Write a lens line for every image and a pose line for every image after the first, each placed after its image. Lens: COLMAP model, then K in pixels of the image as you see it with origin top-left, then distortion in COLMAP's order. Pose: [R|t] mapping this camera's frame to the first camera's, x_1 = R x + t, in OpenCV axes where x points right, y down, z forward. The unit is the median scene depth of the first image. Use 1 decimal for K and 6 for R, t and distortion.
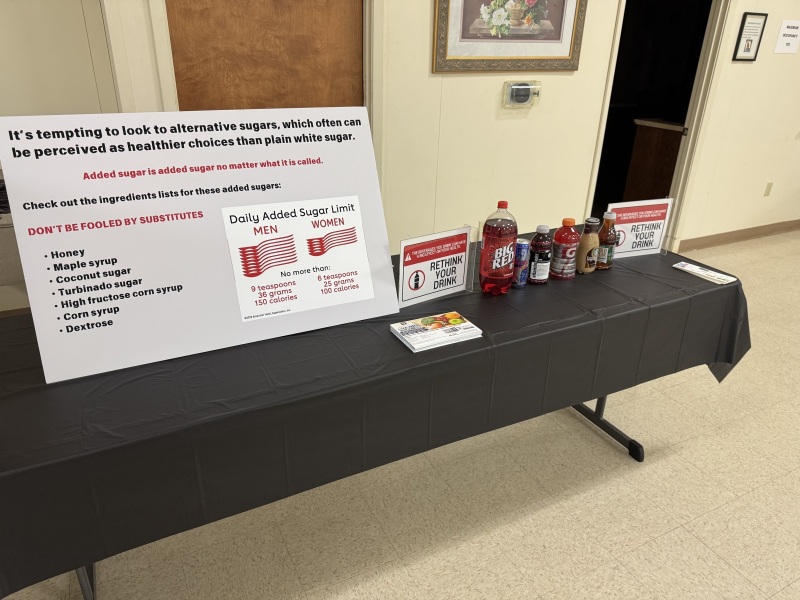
lens RADIAL K [[562.2, 0, 399.0], [0, 562.2, 300.6], [0, 0, 1]] dist [-0.000278, 0.001458]
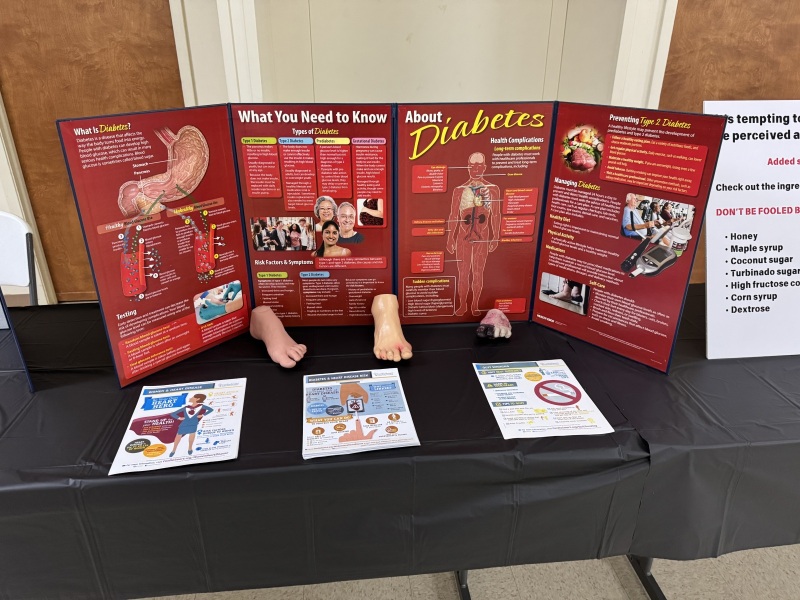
lens RADIAL K [[562.2, 0, 400.4], [0, 562.2, 299.4], [0, 0, 1]] dist [-0.000278, 0.001458]
pose [[0.935652, 0.133737, -0.326604, -0.811134], [-0.133674, 0.990764, 0.022749, 0.088326], [0.326630, 0.022373, 0.944887, -0.162736]]
